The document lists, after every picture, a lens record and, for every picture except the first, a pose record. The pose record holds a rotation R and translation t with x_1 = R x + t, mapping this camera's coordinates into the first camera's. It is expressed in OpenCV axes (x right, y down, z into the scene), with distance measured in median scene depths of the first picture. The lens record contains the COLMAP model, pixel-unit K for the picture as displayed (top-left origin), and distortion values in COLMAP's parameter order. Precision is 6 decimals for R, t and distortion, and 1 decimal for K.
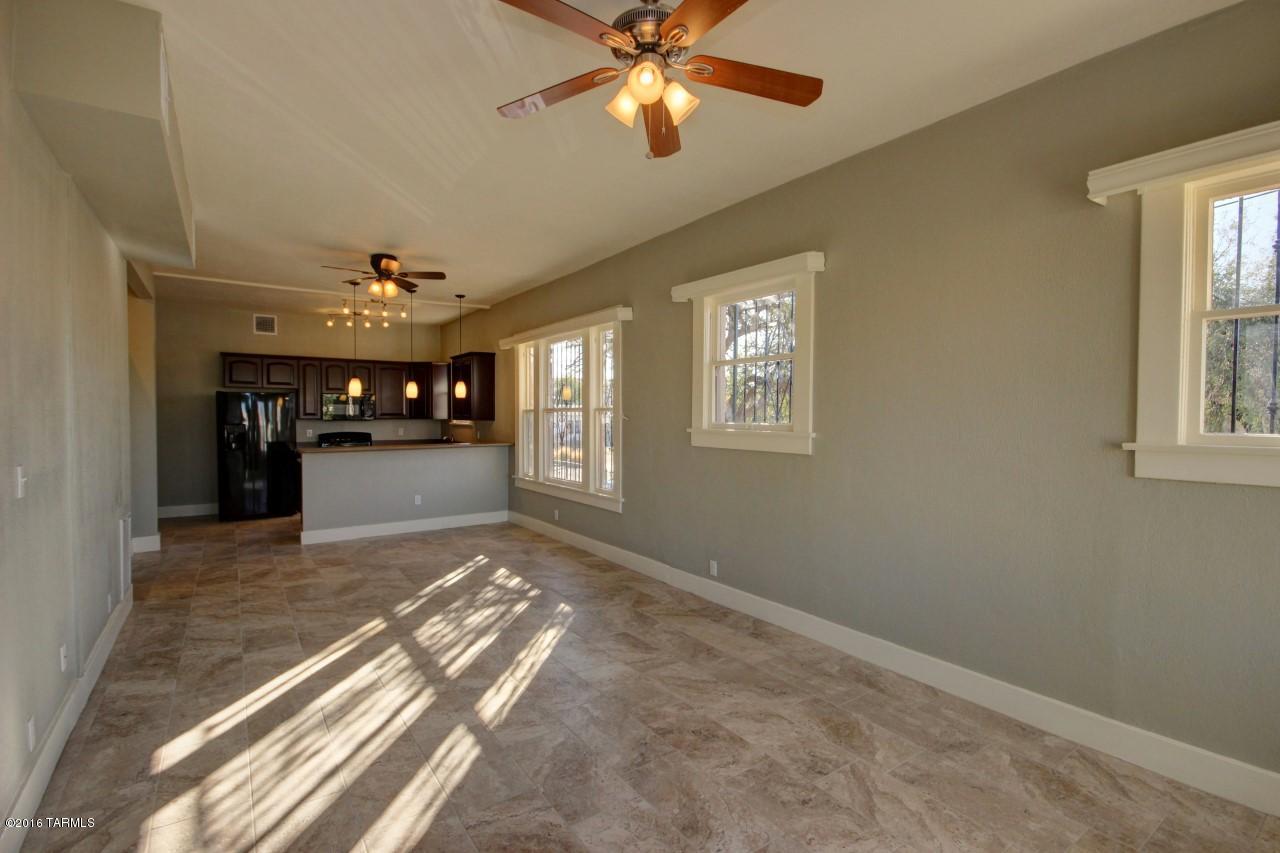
lens RADIAL K [[589.6, 0, 646.3], [0, 589.6, 426.1], [0, 0, 1]] dist [0.004482, -0.008827]
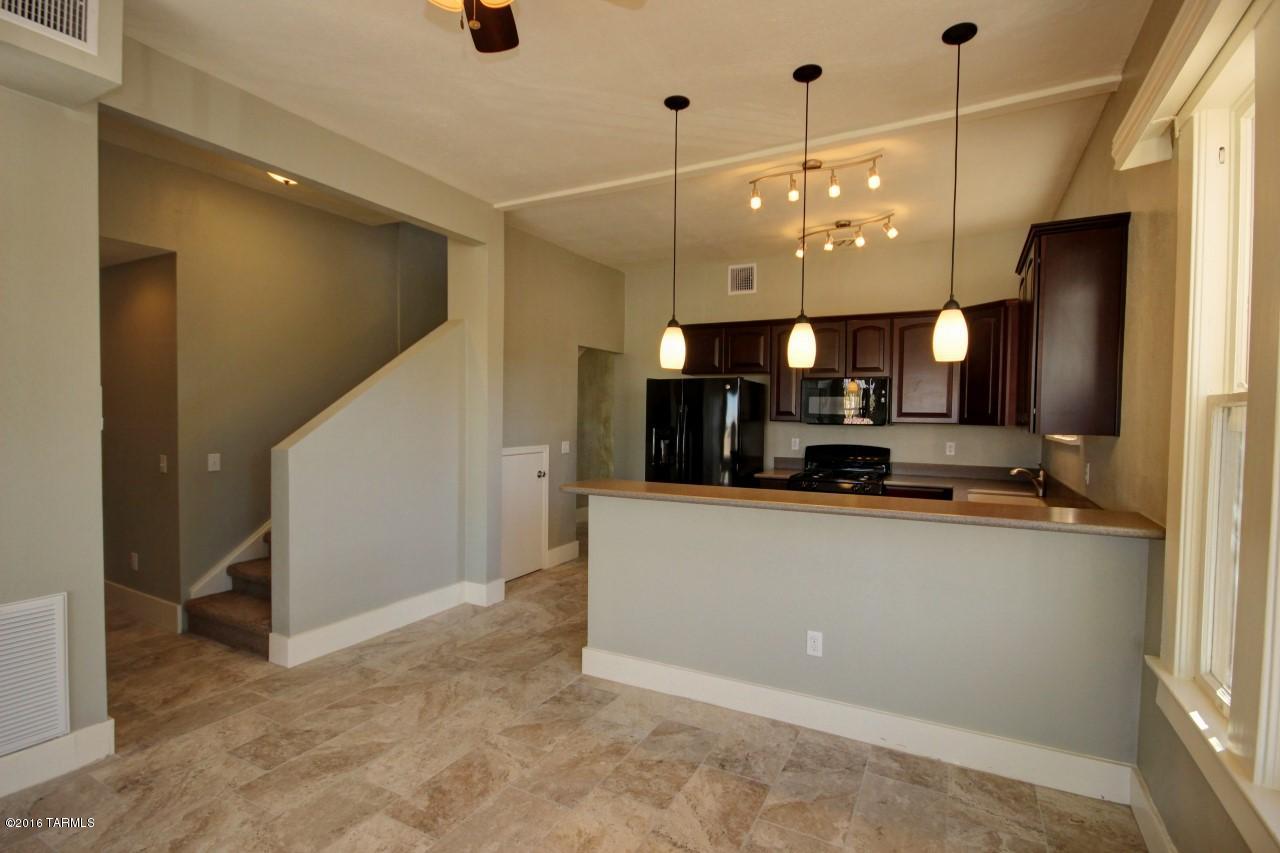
lens RADIAL K [[589.6, 0, 651.9], [0, 589.6, 432.4], [0, 0, 1]] dist [0.004482, -0.008827]
pose [[0.459899, 0.035852, -0.887247, -0.098880], [-0.028666, 0.999263, 0.025520, -0.012824], [0.887509, 0.013697, 0.460588, 0.661821]]
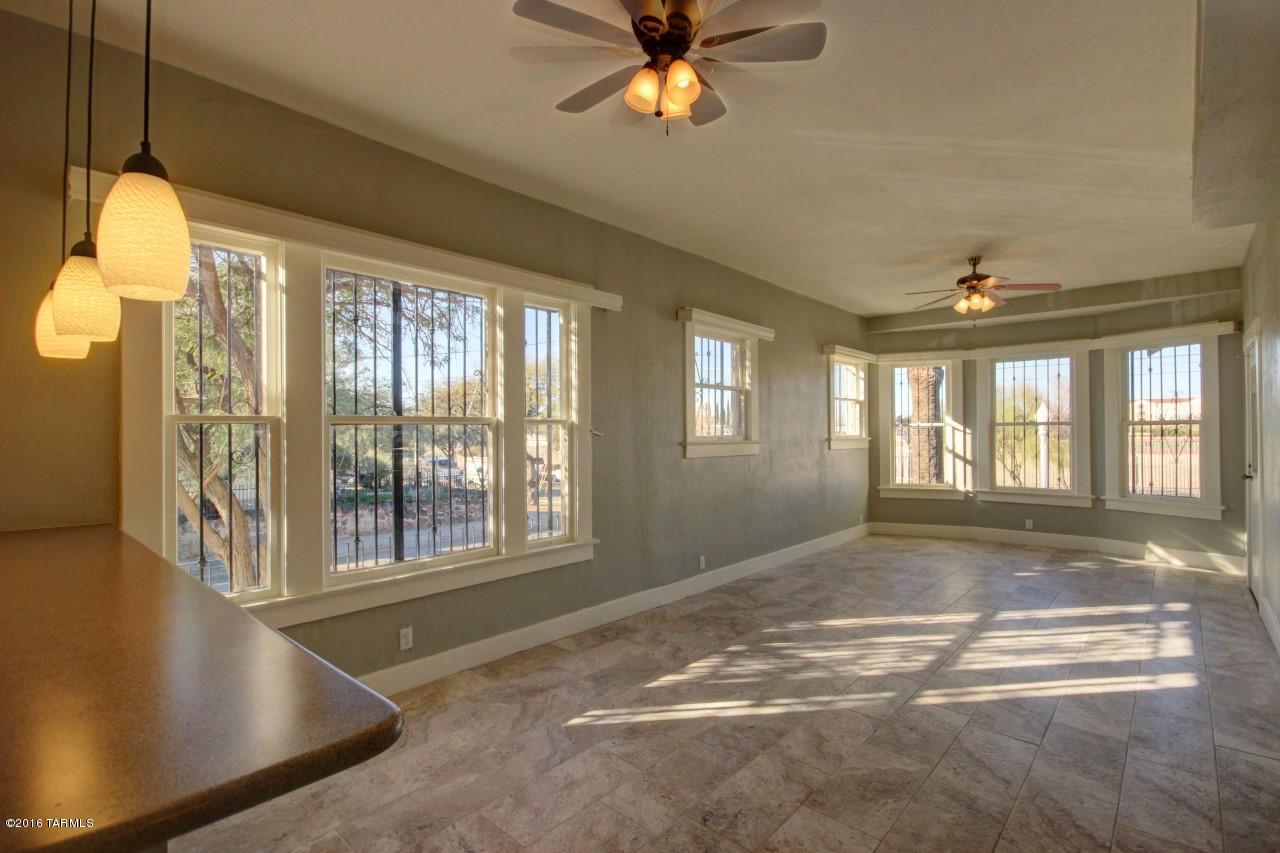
lens RADIAL K [[589.6, 0, 655.9], [0, 589.6, 426.3], [0, 0, 1]] dist [0.004482, -0.008827]
pose [[-0.241347, 0.013593, 0.970344, -0.560570], [0.023824, 0.999684, -0.008078, -0.011280], [-0.970146, 0.021168, -0.241594, 0.766386]]
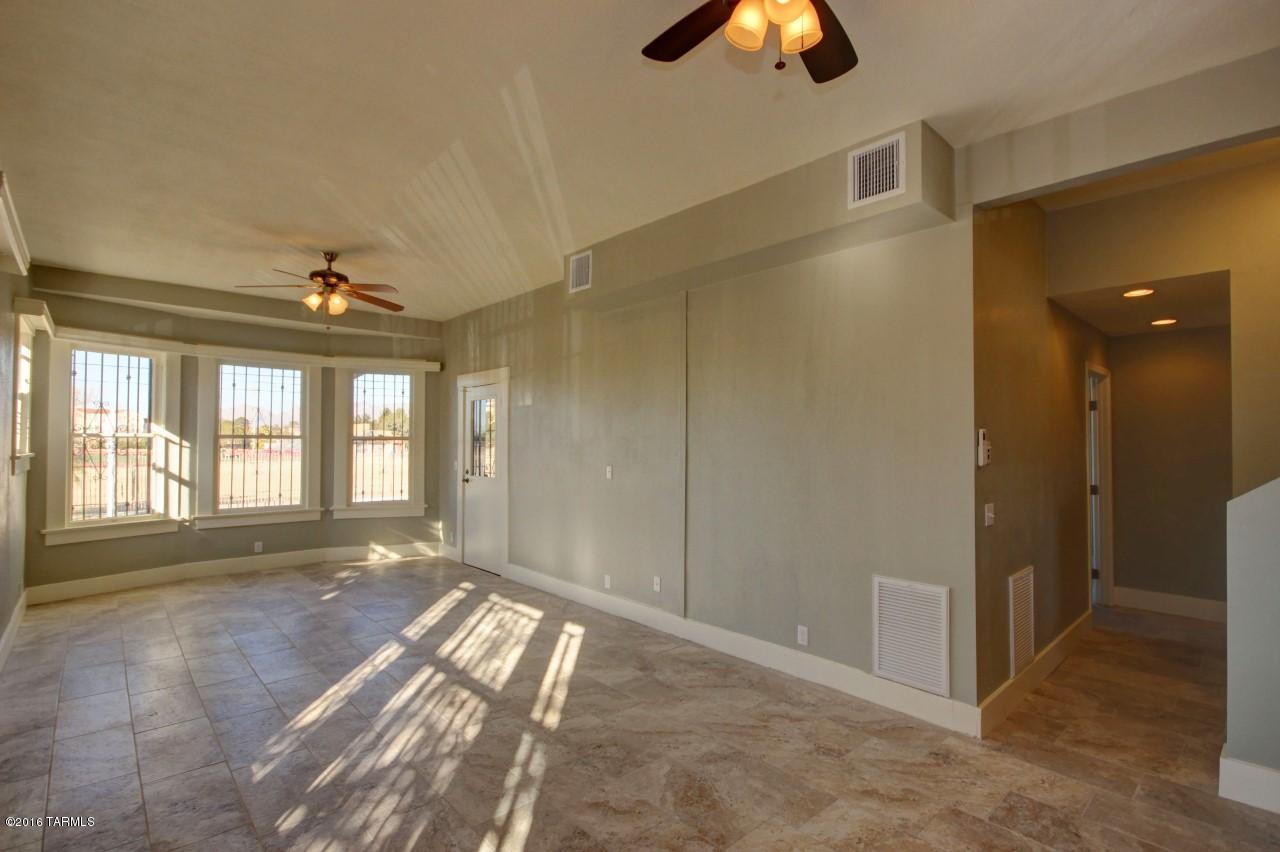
lens RADIAL K [[589.6, 0, 648.2], [0, 589.6, 426.4], [0, 0, 1]] dist [0.004482, -0.008827]
pose [[-0.990297, -0.007197, -0.138783, -0.239063], [-0.005605, 0.999914, -0.011854, -0.016790], [0.138857, -0.010961, -0.990252, 0.890436]]
